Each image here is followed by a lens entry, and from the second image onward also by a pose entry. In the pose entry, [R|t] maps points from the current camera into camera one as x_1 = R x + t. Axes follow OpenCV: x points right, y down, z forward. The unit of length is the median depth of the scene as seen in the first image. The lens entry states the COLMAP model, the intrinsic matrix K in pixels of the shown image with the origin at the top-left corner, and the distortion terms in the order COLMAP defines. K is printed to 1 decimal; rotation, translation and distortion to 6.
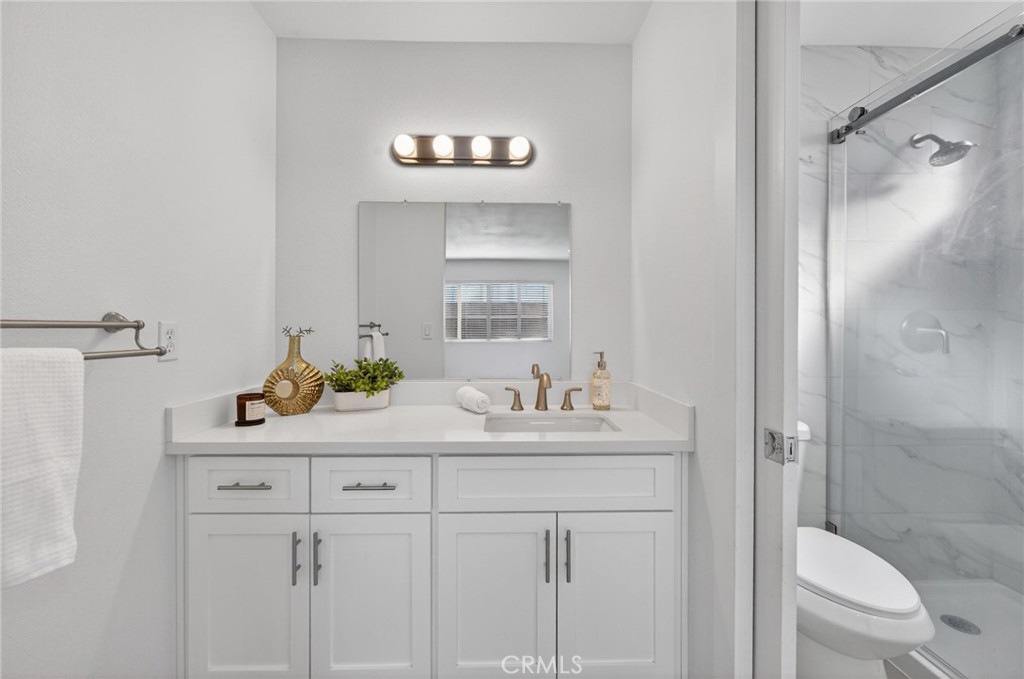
lens RADIAL K [[414.5, 0, 511.7], [0, 414.5, 329.5], [0, 0, 1]] dist [0.000161, 0.000247]
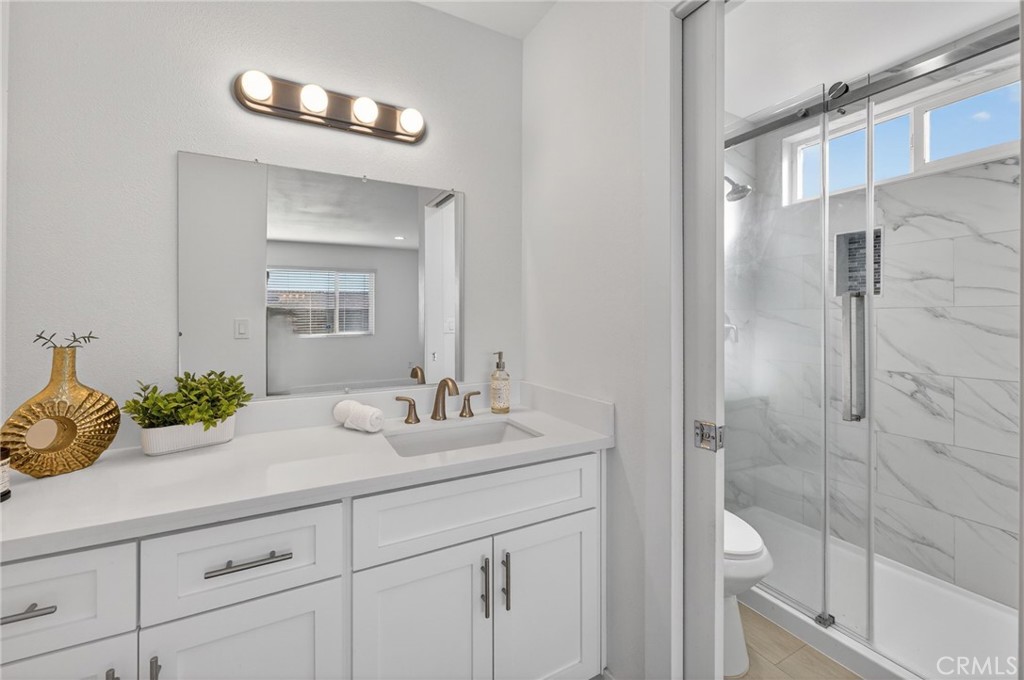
lens RADIAL K [[416.7, 0, 513.3], [0, 416.7, 320.1], [0, 0, 1]] dist [0.003109, 0.000551]
pose [[0.894560, -0.004820, 0.446921, -0.195978], [0.005021, 0.999987, 0.000734, -0.021490], [-0.446919, 0.001587, 0.894573, 0.129304]]
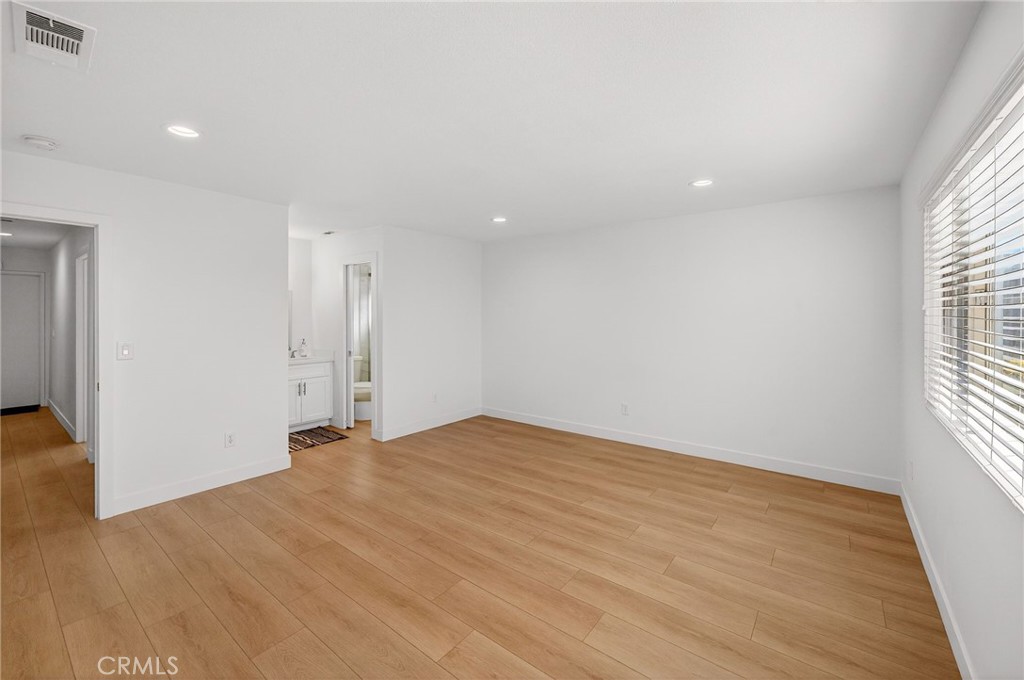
lens RADIAL K [[416.7, 0, 513.3], [0, 416.7, 320.1], [0, 0, 1]] dist [0.003109, 0.000551]
pose [[0.640009, -0.011183, 0.768286, -1.290607], [0.005992, 0.999936, 0.009564, -0.119805], [-0.768344, -0.001518, 0.640035, -2.441431]]
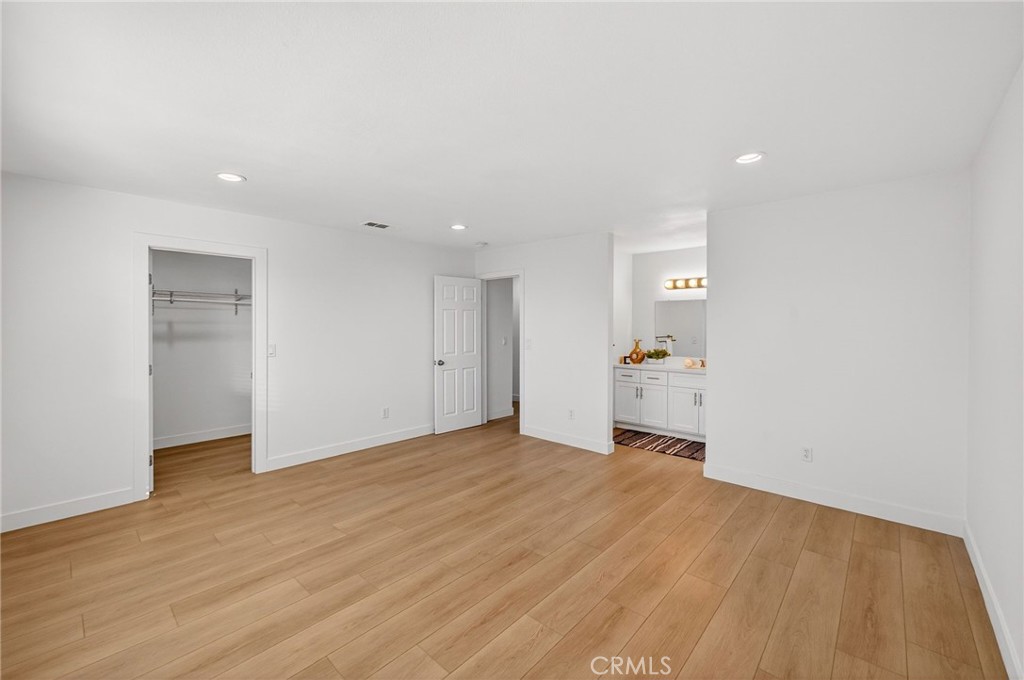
lens RADIAL K [[413.5, 0, 511.0], [0, 413.5, 337.5], [0, 0, 1]] dist [0.000246, 0.001151]
pose [[0.714723, 0.015453, -0.699237, 1.212494], [-0.000635, 0.999770, 0.021445, -0.099864], [0.699407, -0.014883, 0.714568, -2.348155]]
